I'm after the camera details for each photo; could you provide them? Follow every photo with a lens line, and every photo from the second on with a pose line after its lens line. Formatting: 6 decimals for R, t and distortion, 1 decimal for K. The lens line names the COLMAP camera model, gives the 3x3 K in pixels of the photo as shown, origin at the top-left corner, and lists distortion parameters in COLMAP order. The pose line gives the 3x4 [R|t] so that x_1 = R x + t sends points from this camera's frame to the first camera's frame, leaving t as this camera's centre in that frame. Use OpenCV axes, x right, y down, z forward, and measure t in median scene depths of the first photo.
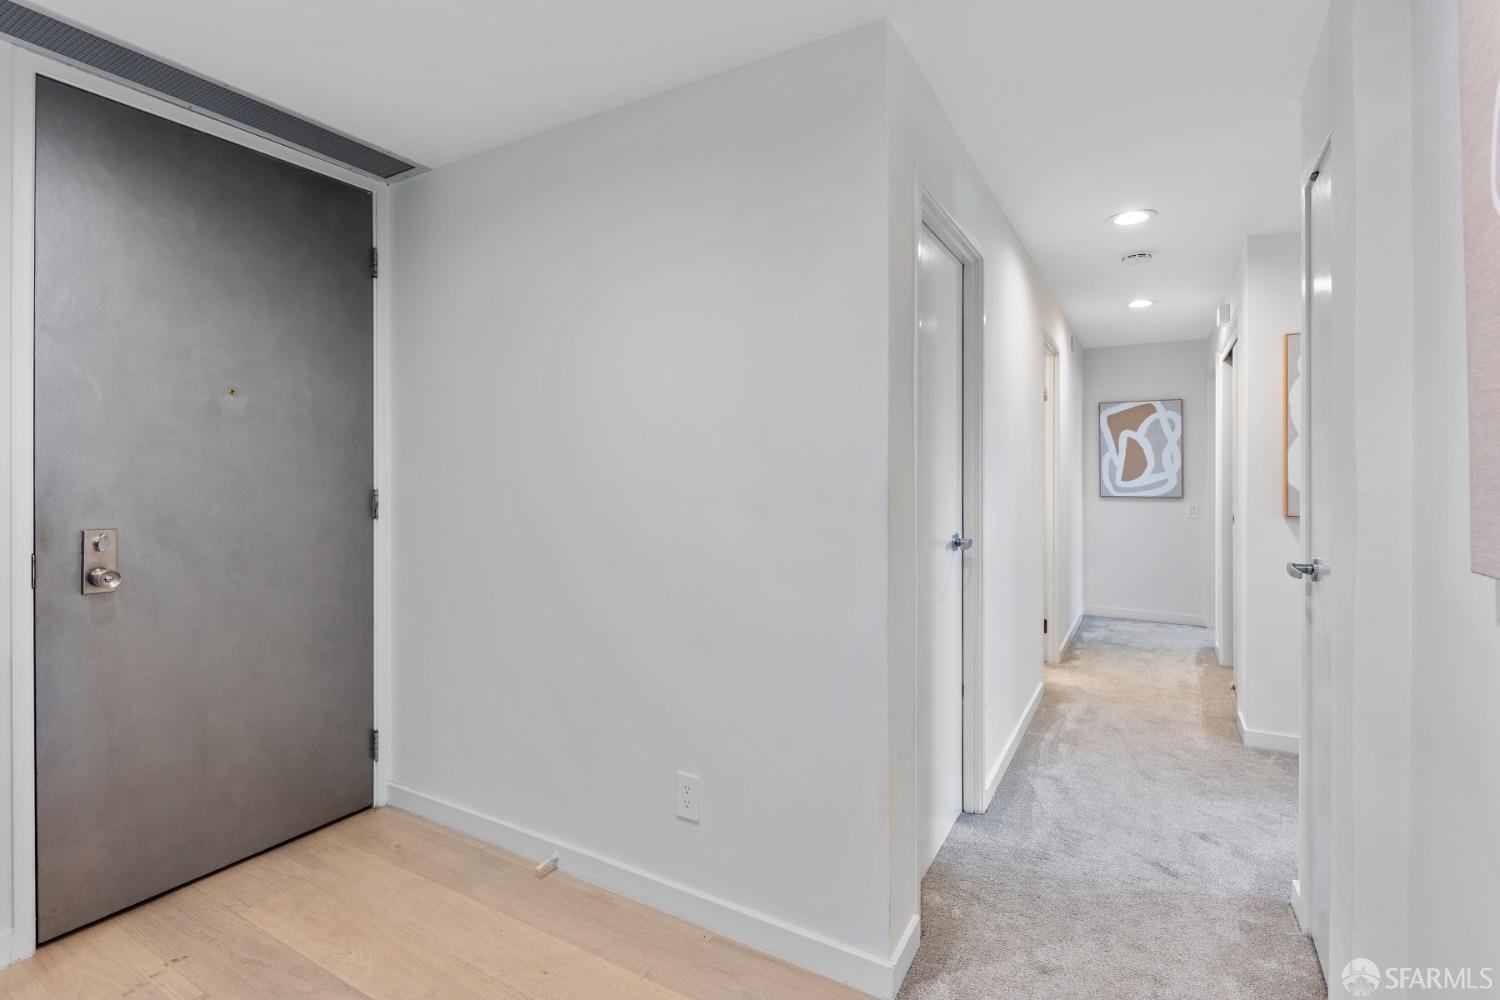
lens RADIAL K [[702.9, 0, 749.4], [0, 702.9, 473.1], [0, 0, 1]] dist [0.000359, -0.000065]
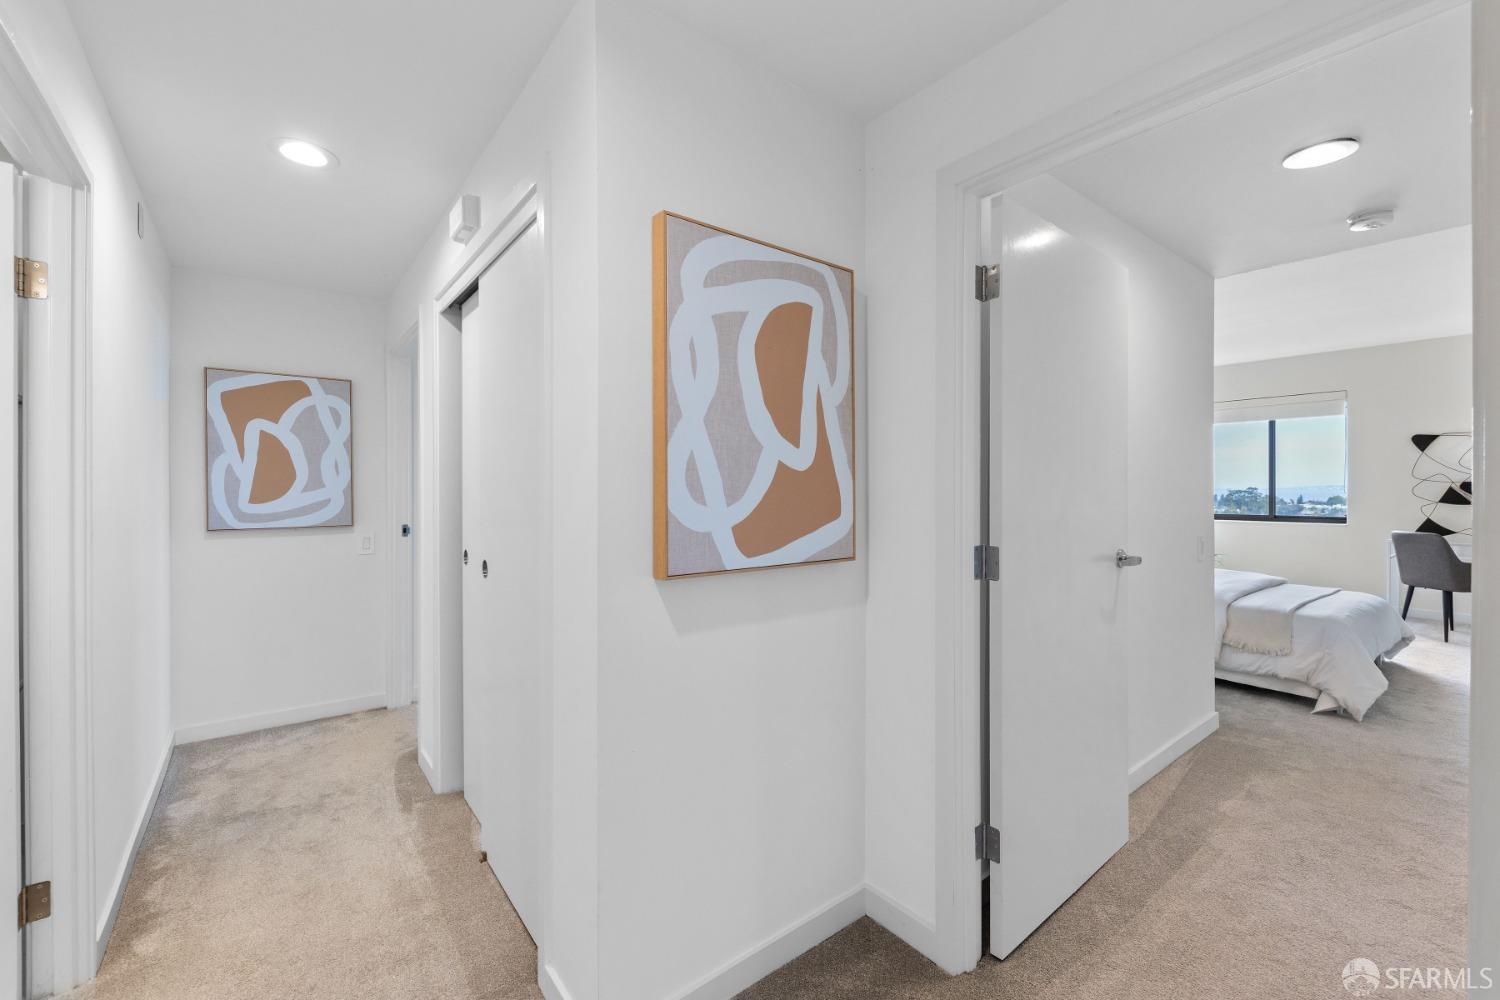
lens RADIAL K [[614.4, 0, 751.4], [0, 614.4, 490.5], [0, 0, 1]] dist [0.022788, -0.017010]
pose [[0.373873, -0.002685, 0.927476, 0.204416], [0.002566, 0.999995, 0.001861, 0.000421], [-0.927476, 0.001685, 0.373878, 0.415011]]
